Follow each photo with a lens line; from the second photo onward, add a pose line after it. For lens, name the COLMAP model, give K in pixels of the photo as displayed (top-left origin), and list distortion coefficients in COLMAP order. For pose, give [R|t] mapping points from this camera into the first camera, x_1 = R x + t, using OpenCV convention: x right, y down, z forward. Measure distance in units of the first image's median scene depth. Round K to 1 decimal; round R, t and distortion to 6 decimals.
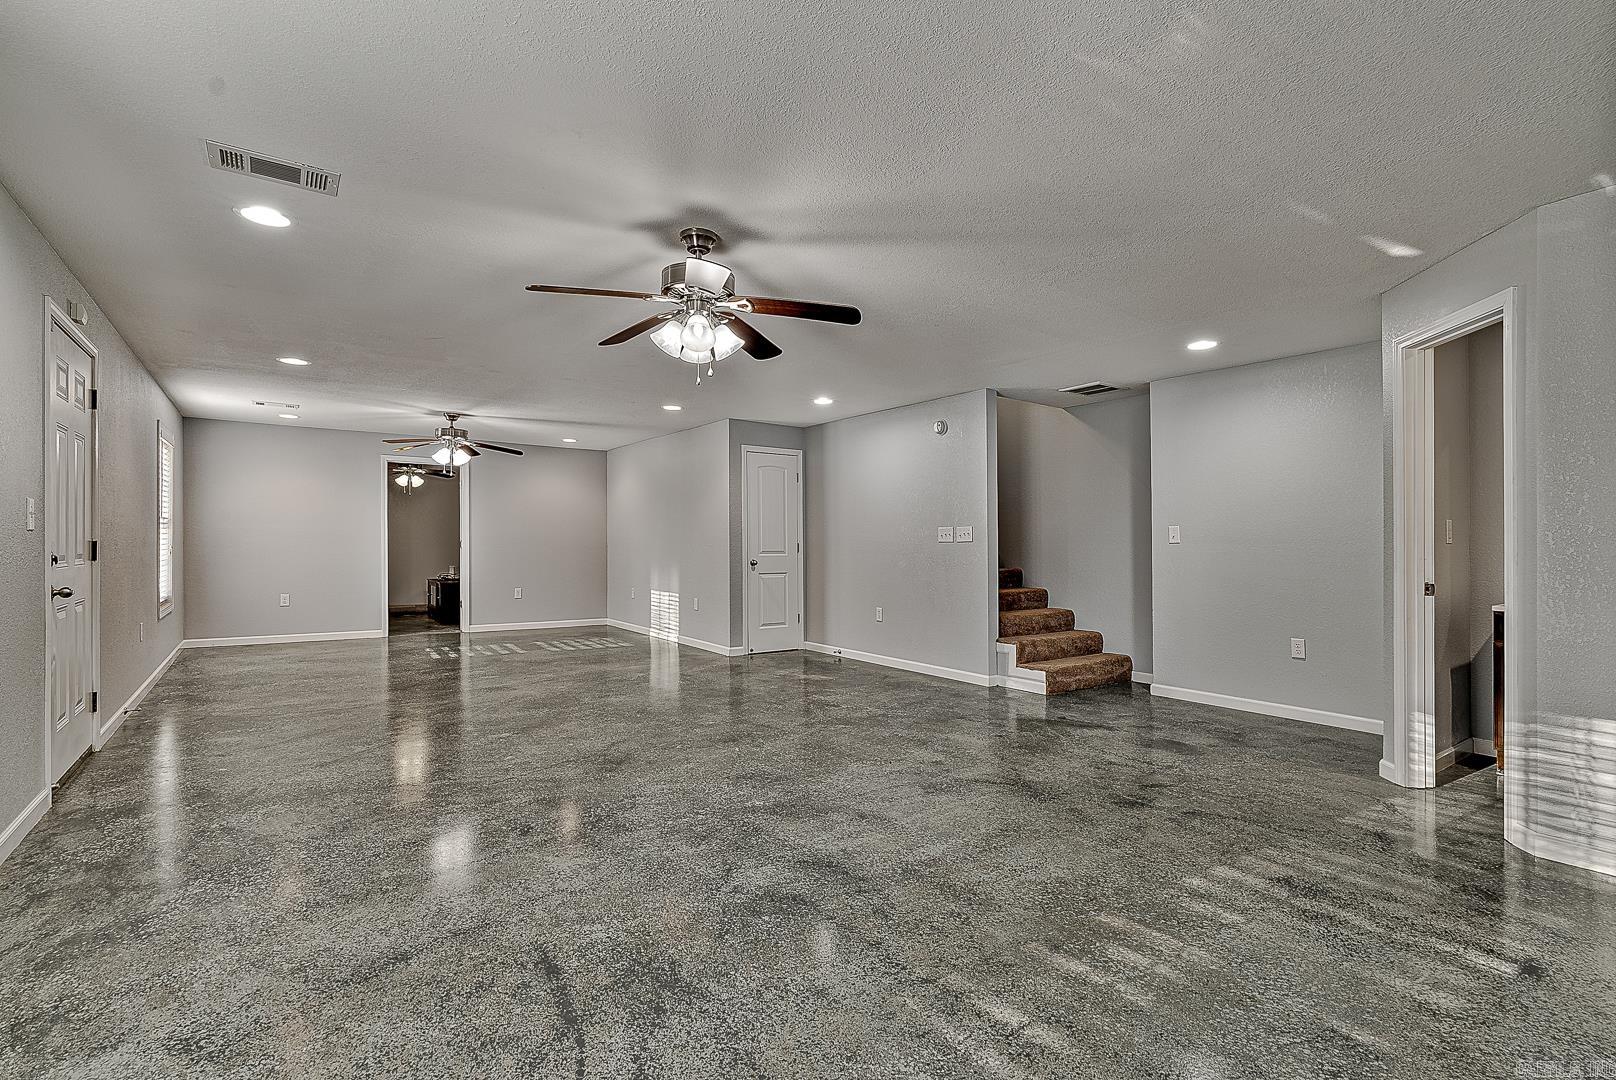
lens RADIAL K [[753.9, 0, 810.6], [0, 753.9, 551.6], [0, 0, 1]] dist [-0.002093, -0.000029]
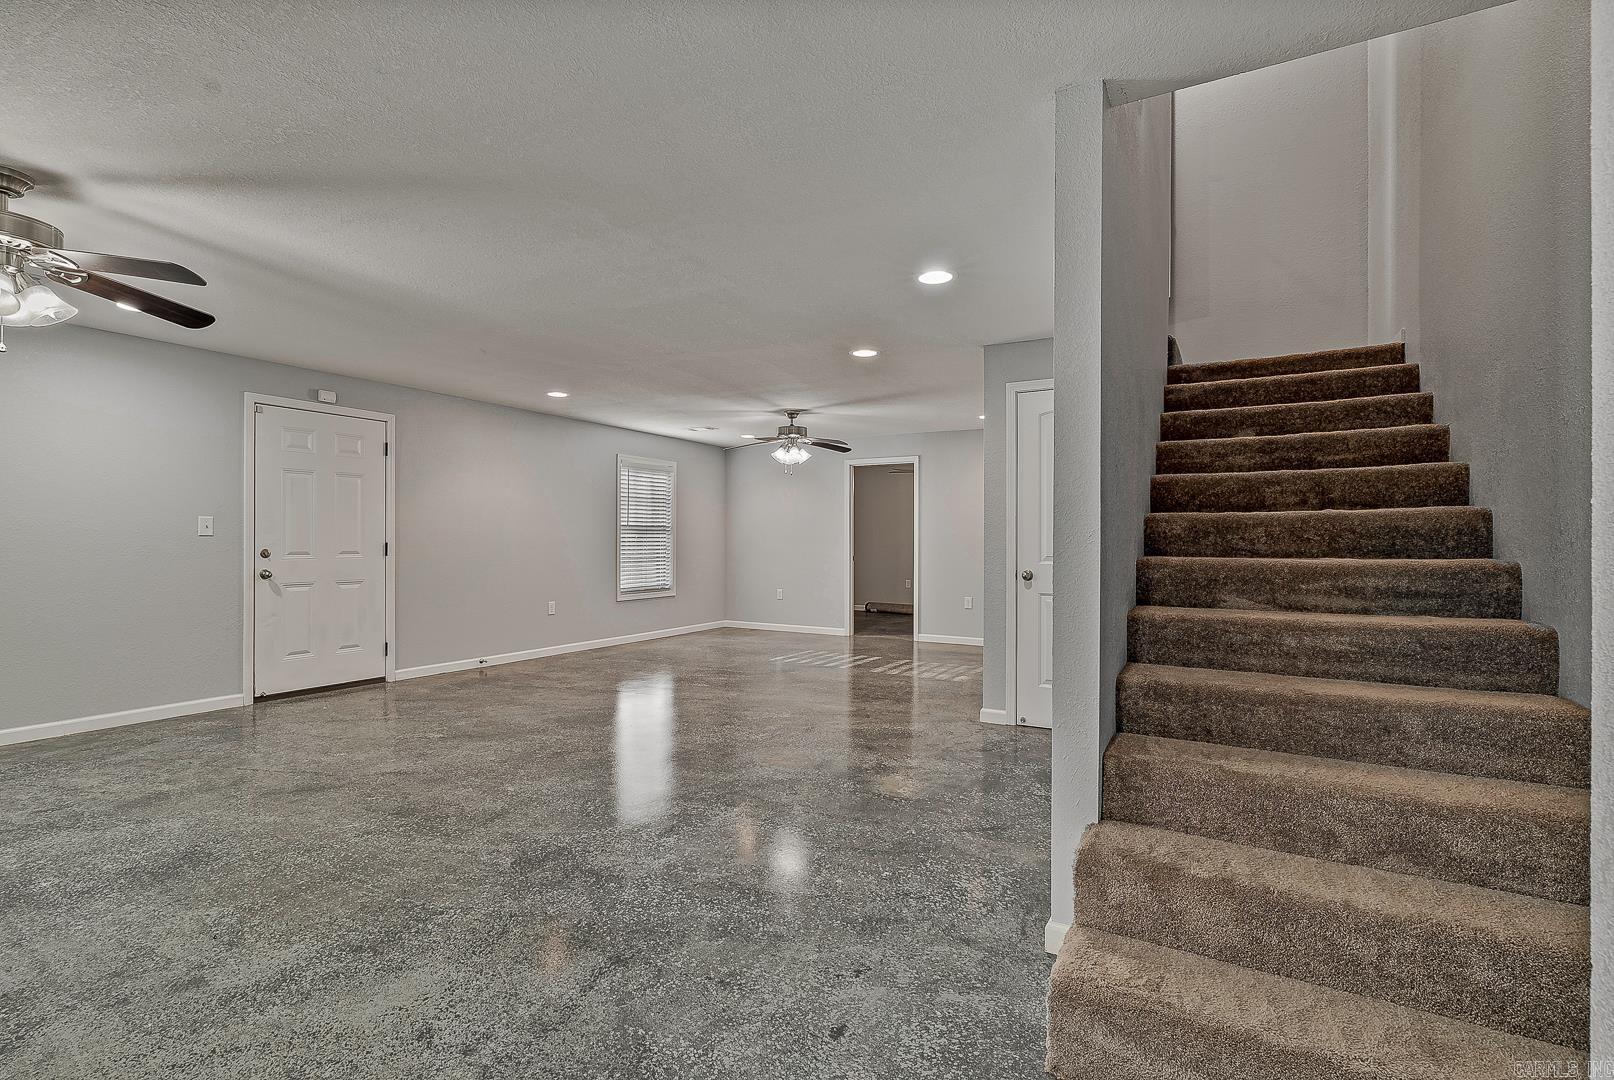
lens RADIAL K [[752.9, 0, 809.6], [0, 752.9, 551.6], [0, 0, 1]] dist [-0.002093, -0.000029]
pose [[0.409964, 0.003418, -0.912095, 0.469049], [-0.010914, 0.999940, -0.001159, -0.001541], [0.912036, 0.010429, 0.409977, 0.705821]]
